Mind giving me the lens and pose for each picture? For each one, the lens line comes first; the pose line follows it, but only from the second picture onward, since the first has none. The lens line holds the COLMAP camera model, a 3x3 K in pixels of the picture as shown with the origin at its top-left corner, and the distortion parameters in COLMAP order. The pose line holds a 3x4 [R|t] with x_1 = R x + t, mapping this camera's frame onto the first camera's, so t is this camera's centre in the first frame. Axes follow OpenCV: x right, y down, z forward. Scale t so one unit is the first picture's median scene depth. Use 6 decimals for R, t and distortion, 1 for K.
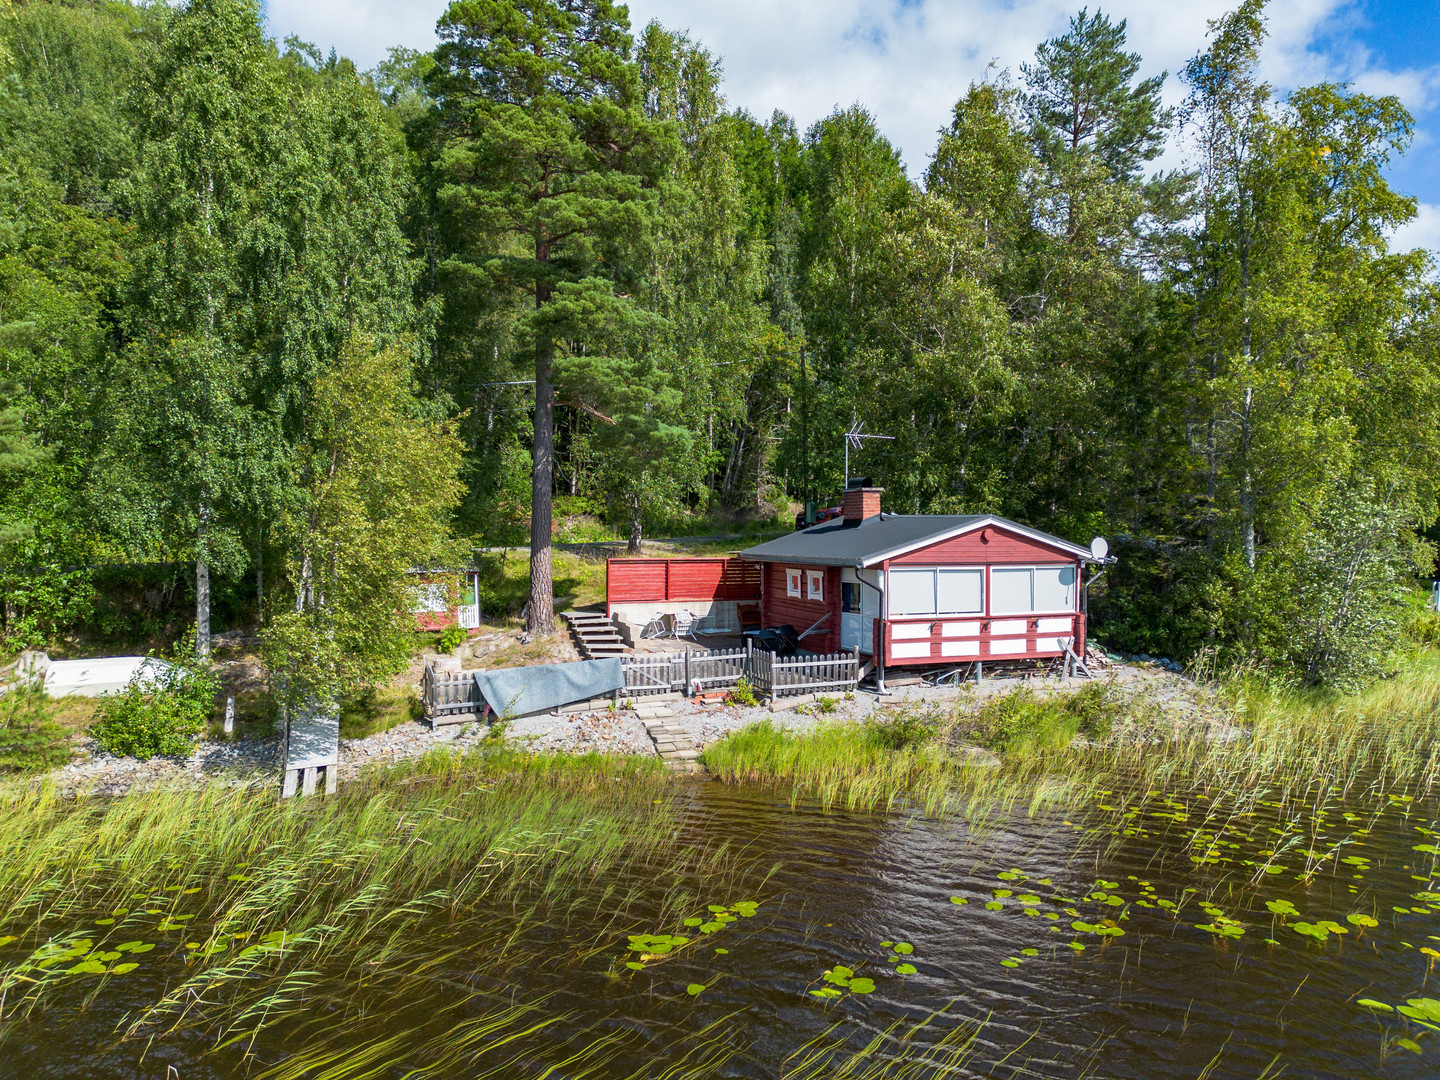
lens RADIAL K [[1011.1, 0, 720.0], [0, 1011.1, 540.0], [0, 0, 1]] dist [0.091388, -0.092599]
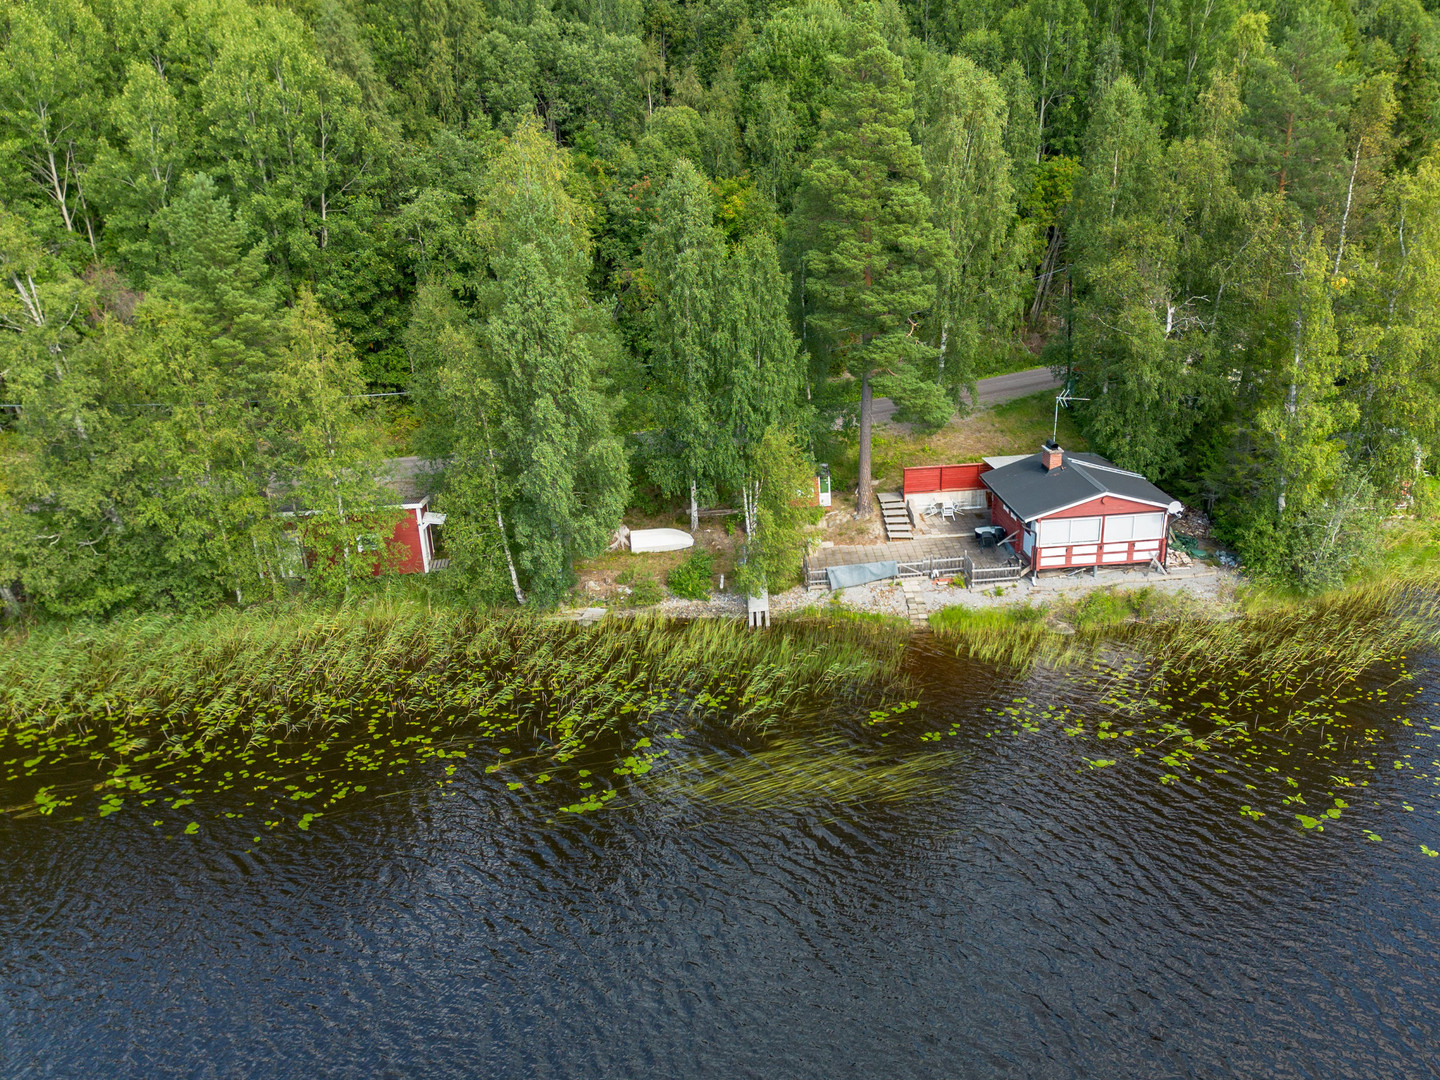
lens RADIAL K [[1191.3, 0, 827.4], [0, 1191.3, 573.9], [0, 0, 1]] dist [0.098299, -0.107663]
pose [[0.969003, 0.083028, -0.232680, 0.276922], [0.006736, 0.932604, 0.360838, -0.615547], [0.246958, -0.351220, 0.903137, -1.014197]]
